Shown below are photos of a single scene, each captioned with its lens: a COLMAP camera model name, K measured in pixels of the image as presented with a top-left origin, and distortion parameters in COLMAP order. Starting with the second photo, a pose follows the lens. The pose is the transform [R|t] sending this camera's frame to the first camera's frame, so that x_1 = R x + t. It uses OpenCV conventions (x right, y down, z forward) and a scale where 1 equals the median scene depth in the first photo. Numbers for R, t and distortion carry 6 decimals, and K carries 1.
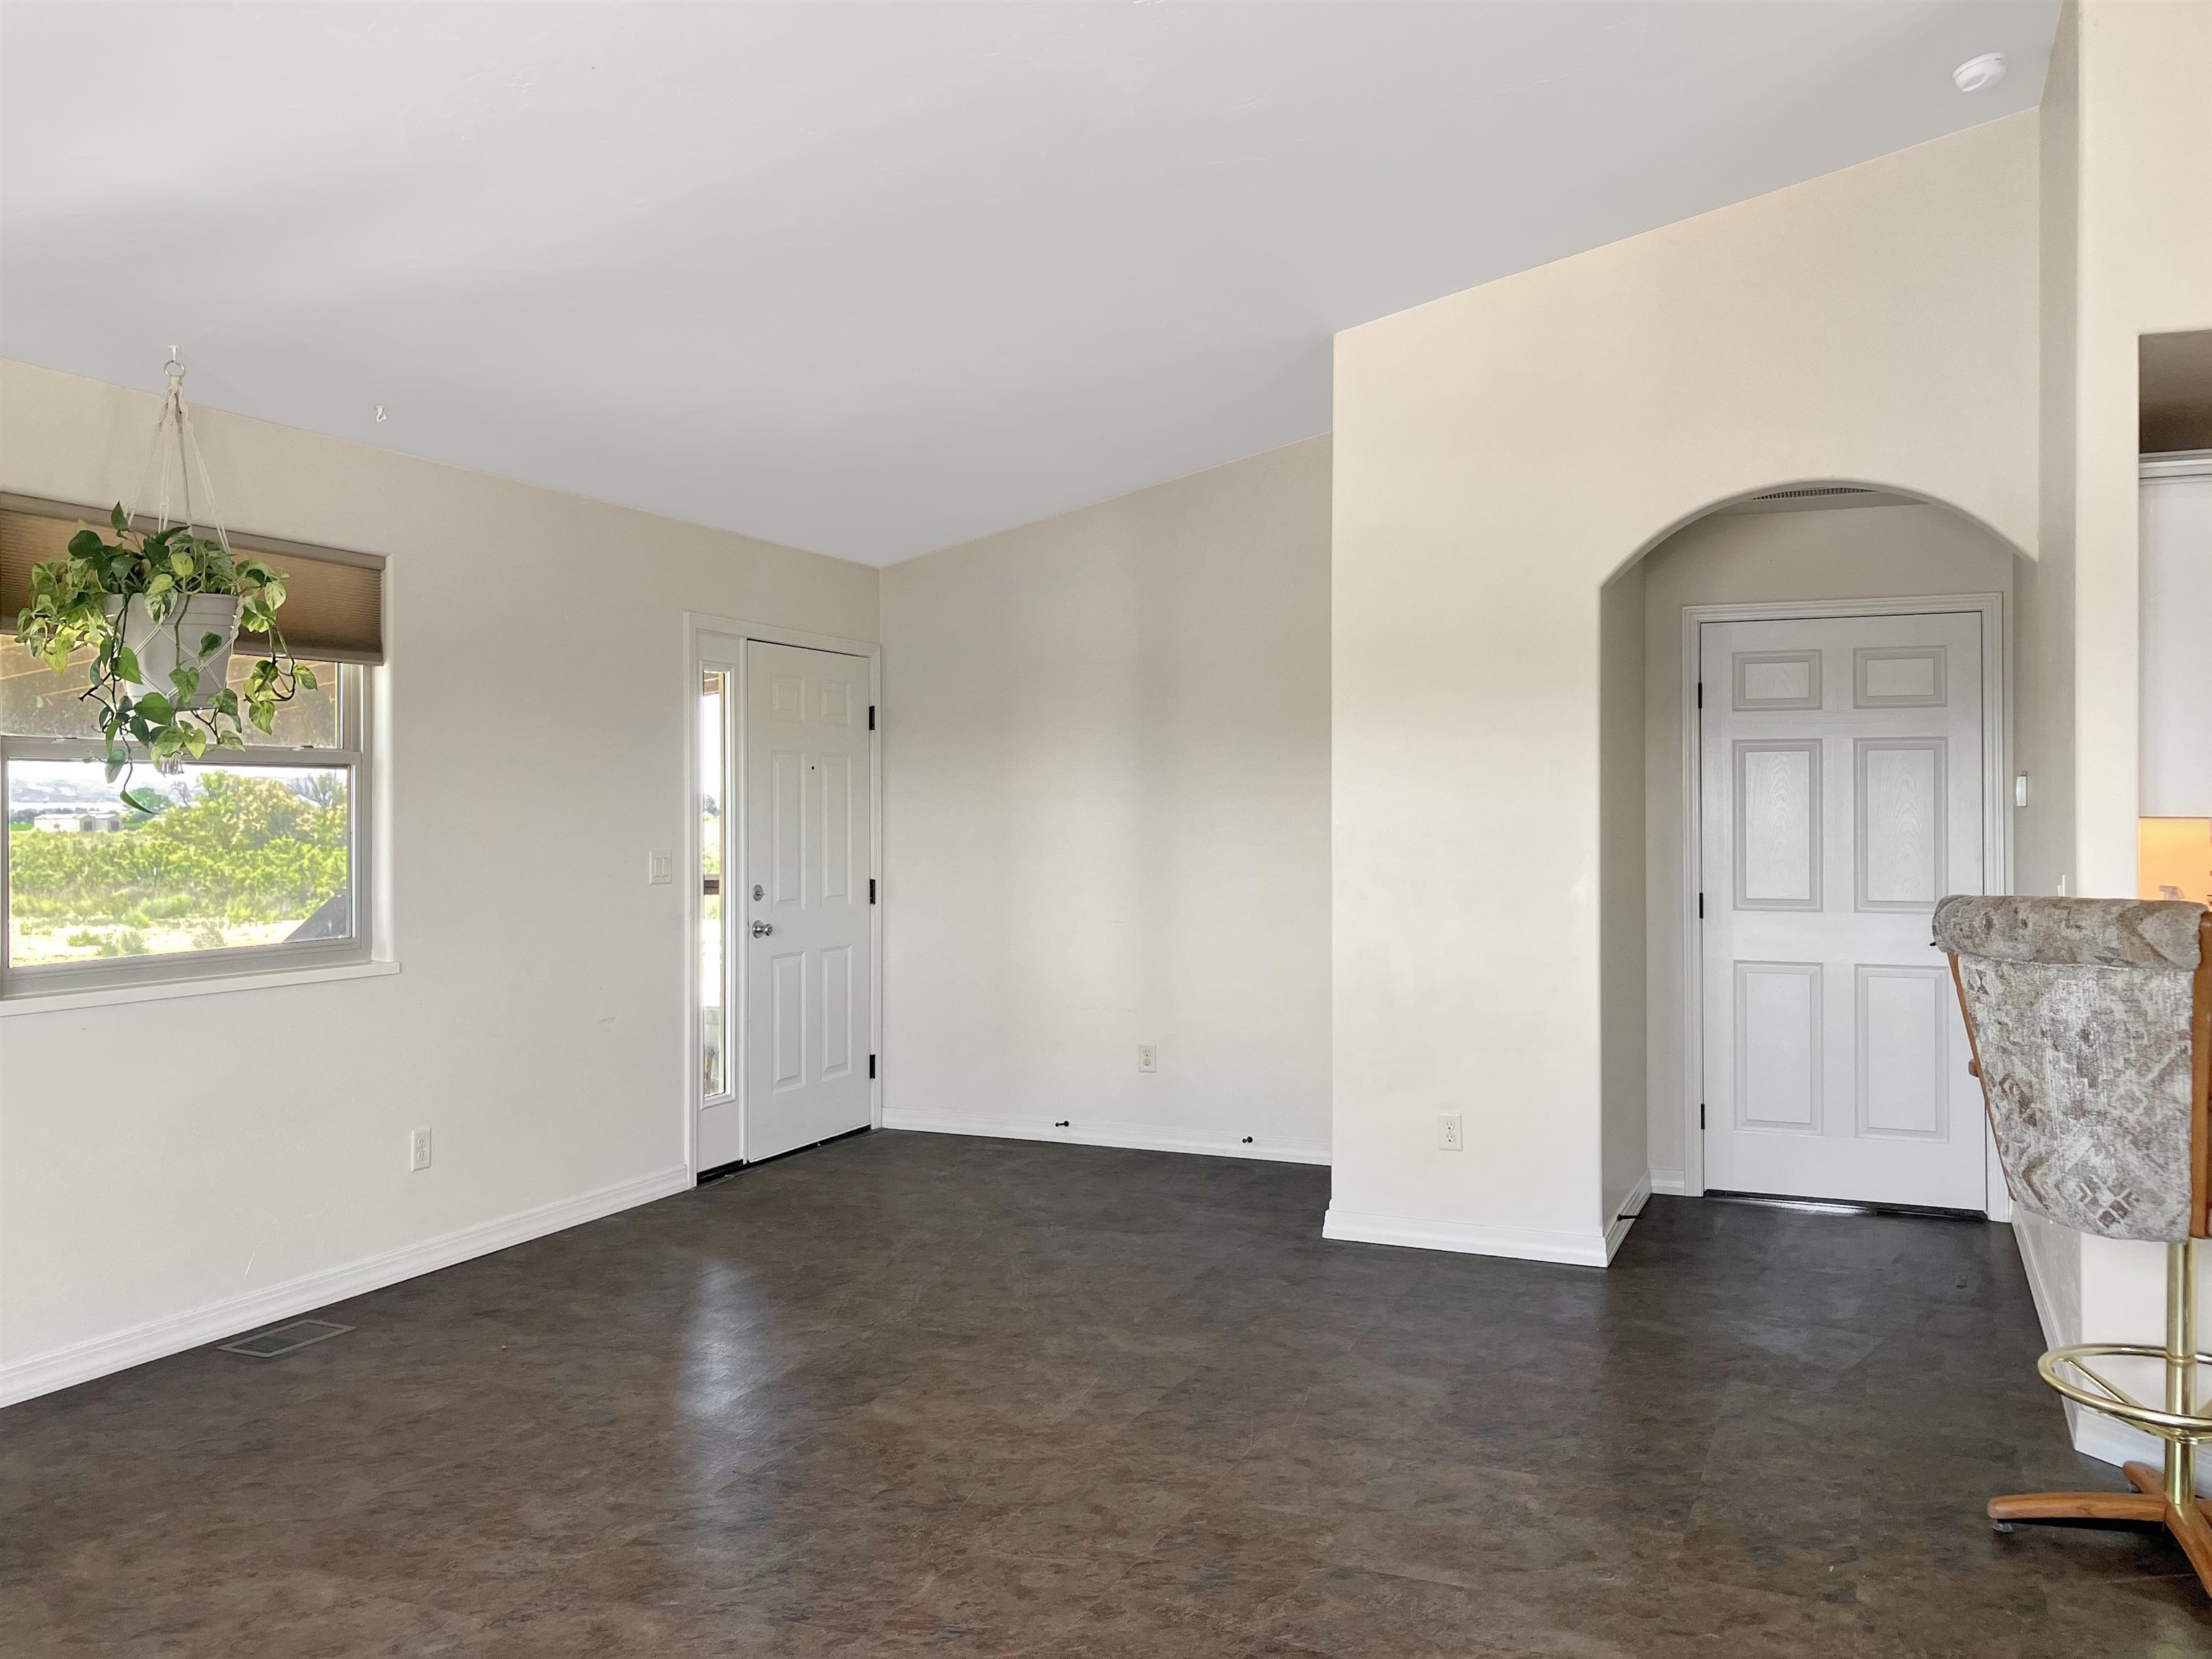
lens RADIAL K [[1818.8, 0, 1071.5], [0, 1818.8, 794.6], [0, 0, 1]] dist [0.003894, 0.004311]
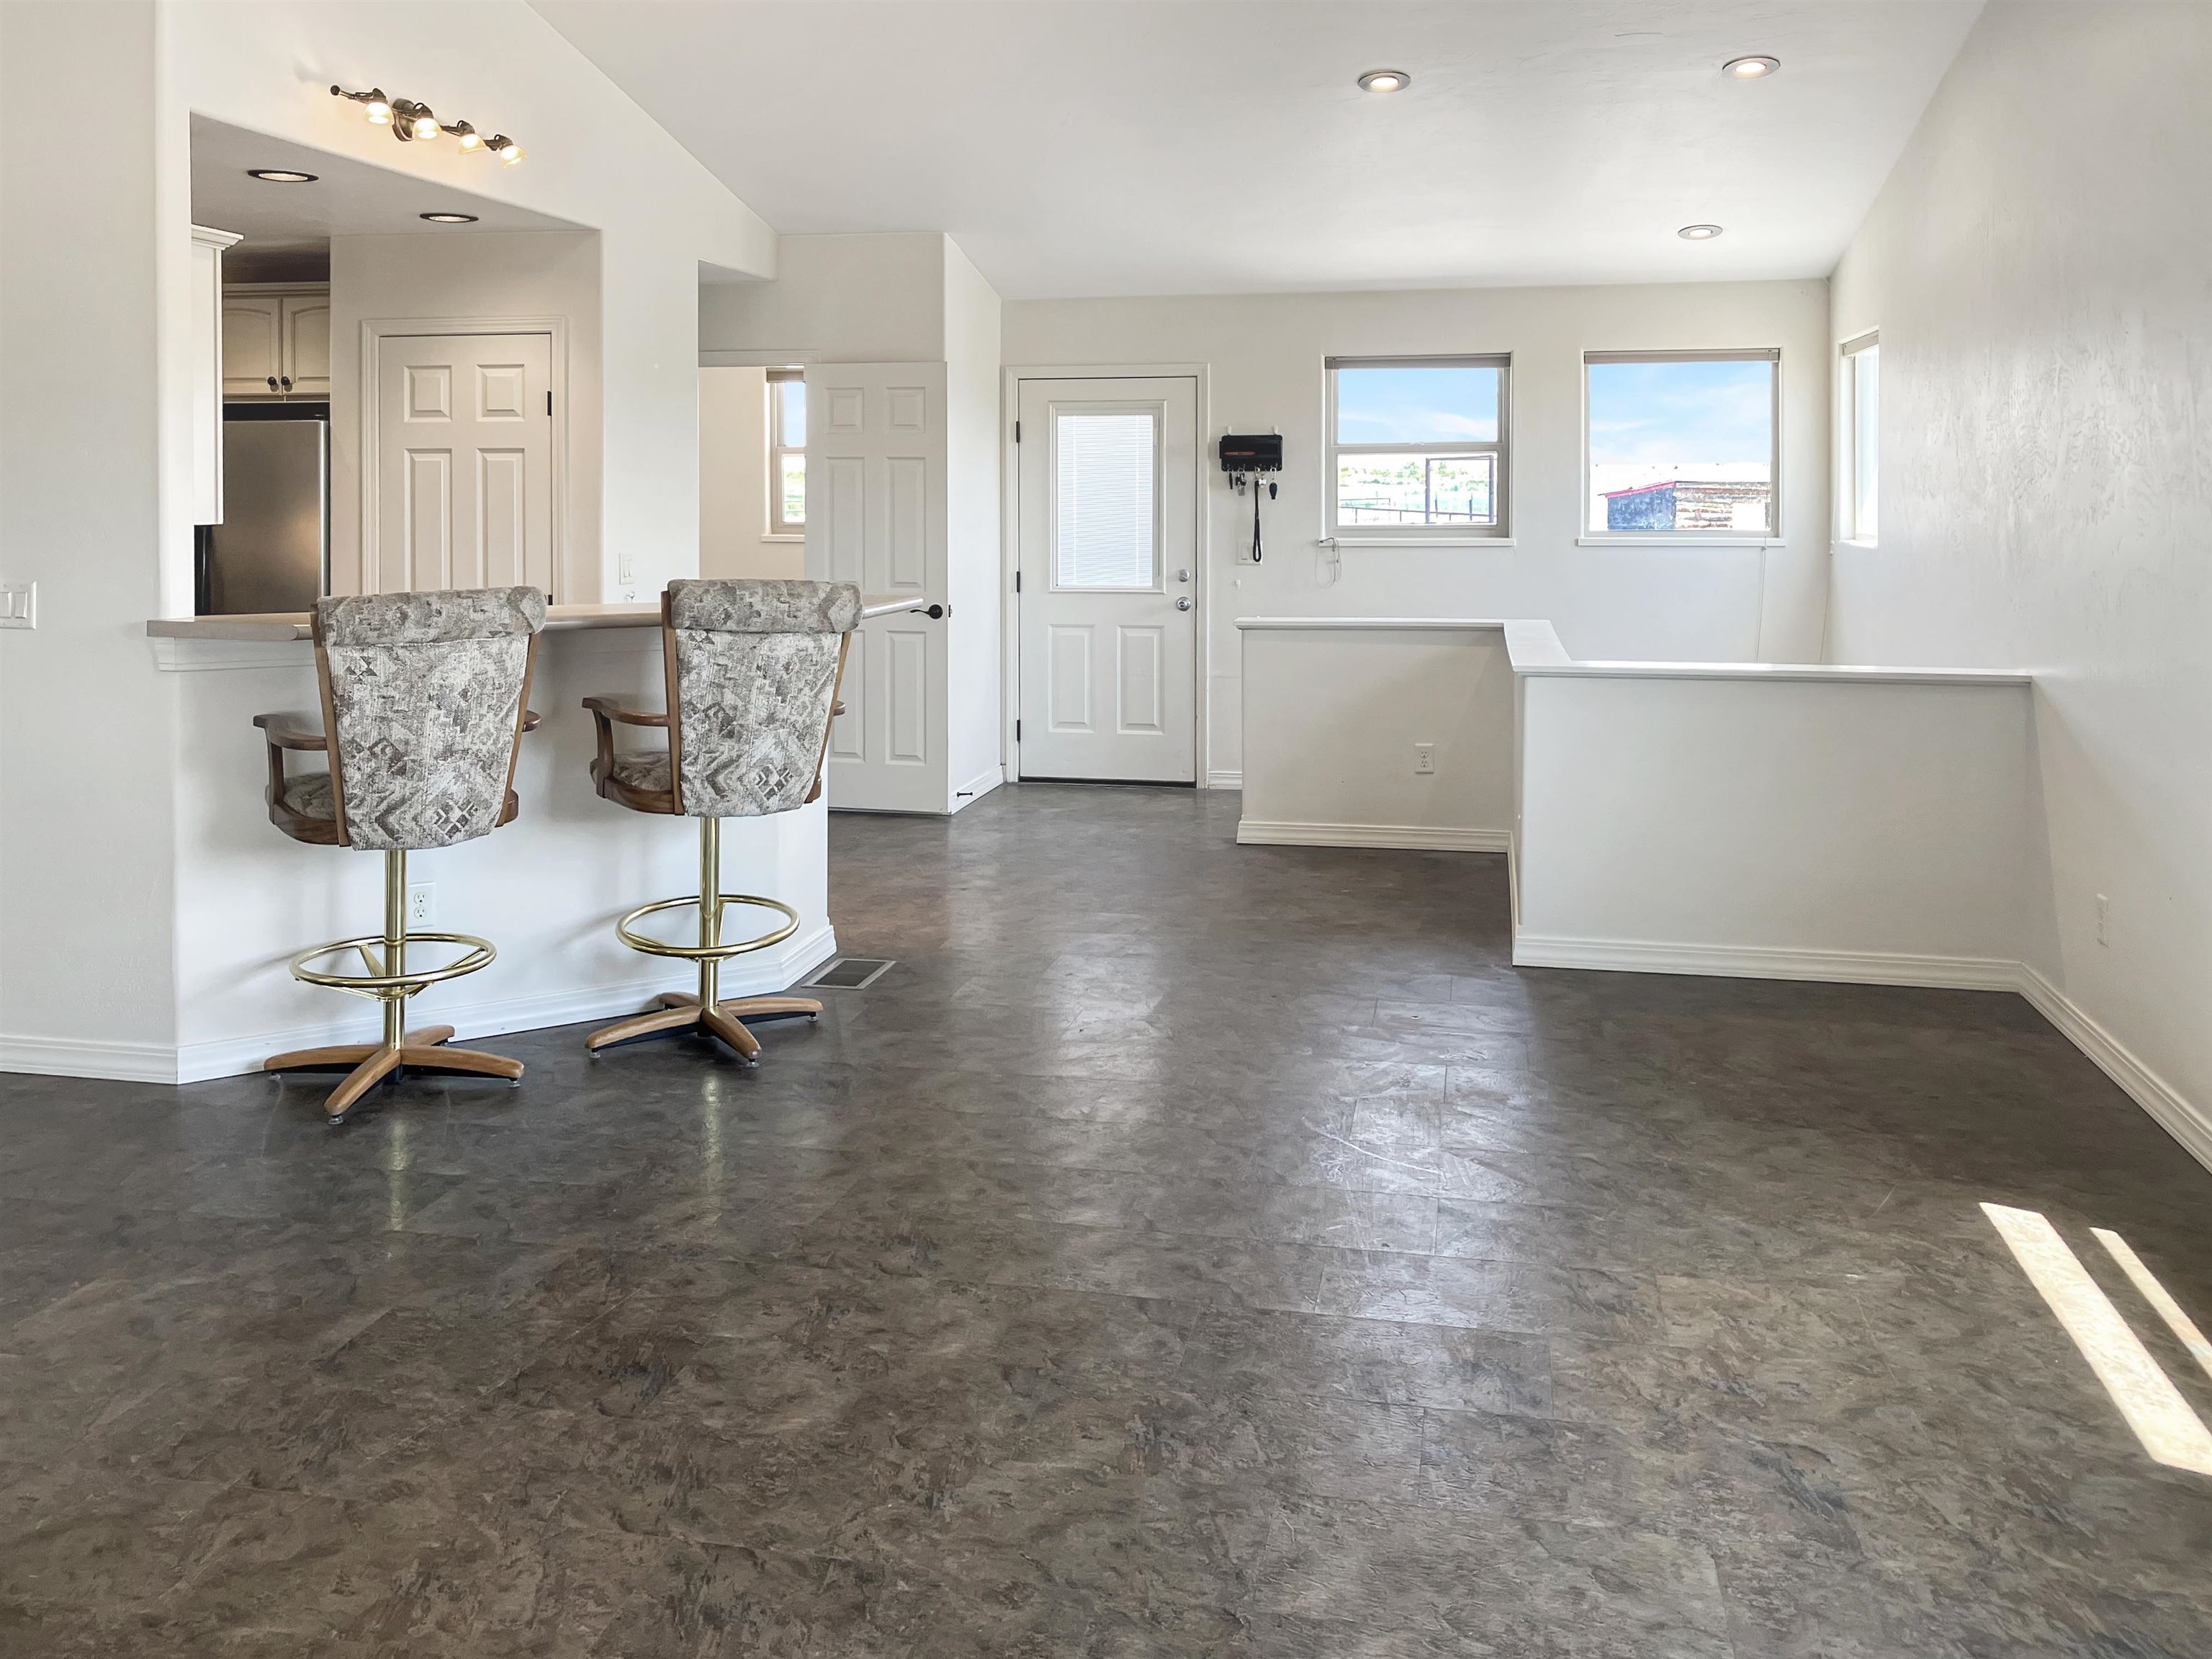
lens RADIAL K [[1887.4, 0, 1101.7], [0, 1887.4, 512.8], [0, 0, 1]] dist [0.007538, -0.015632]
pose [[-0.206919, -0.017109, 0.978209, -0.850860], [-0.006924, 0.999848, 0.016023, -0.022893], [-0.978334, -0.003457, -0.207006, 0.810042]]
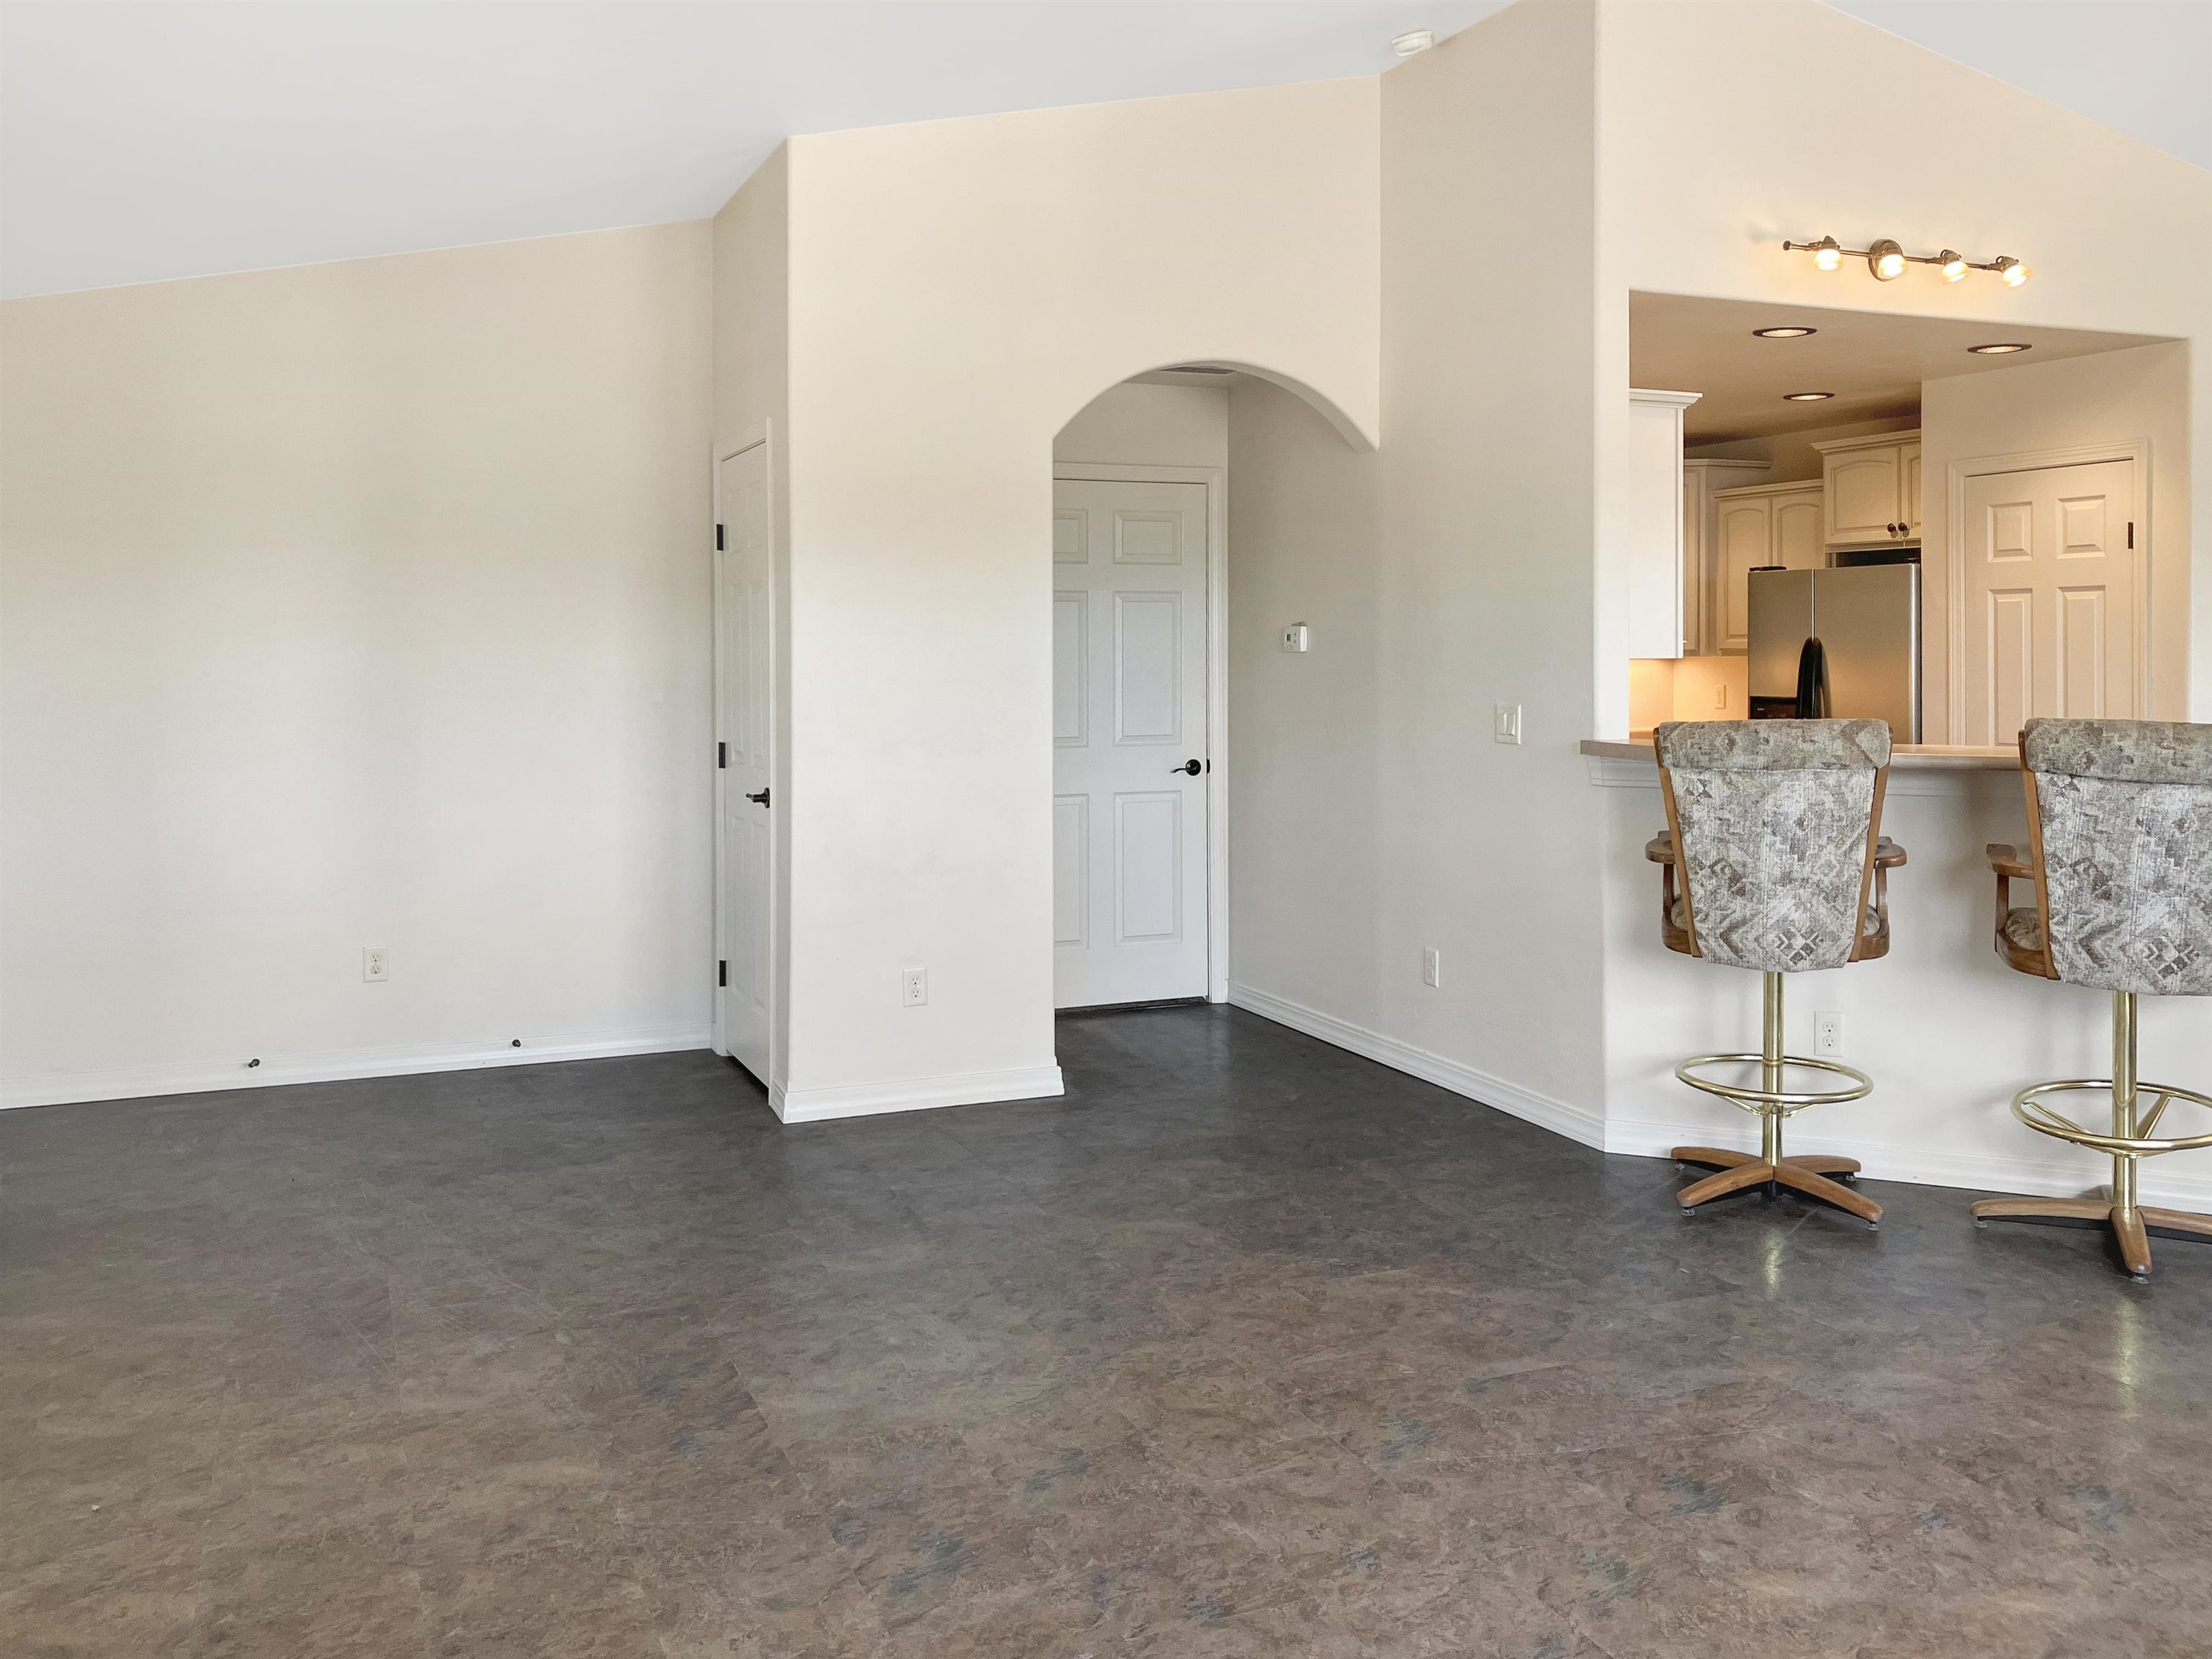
lens RADIAL K [[1872.7, 0, 1106.6], [0, 1872.7, 656.8], [0, 0, 1]] dist [0.006690, 0.002444]
pose [[0.692421, -0.008137, 0.721448, -0.765072], [0.001126, 0.999947, 0.010198, -0.003692], [-0.721493, -0.006249, 0.692394, 0.405082]]
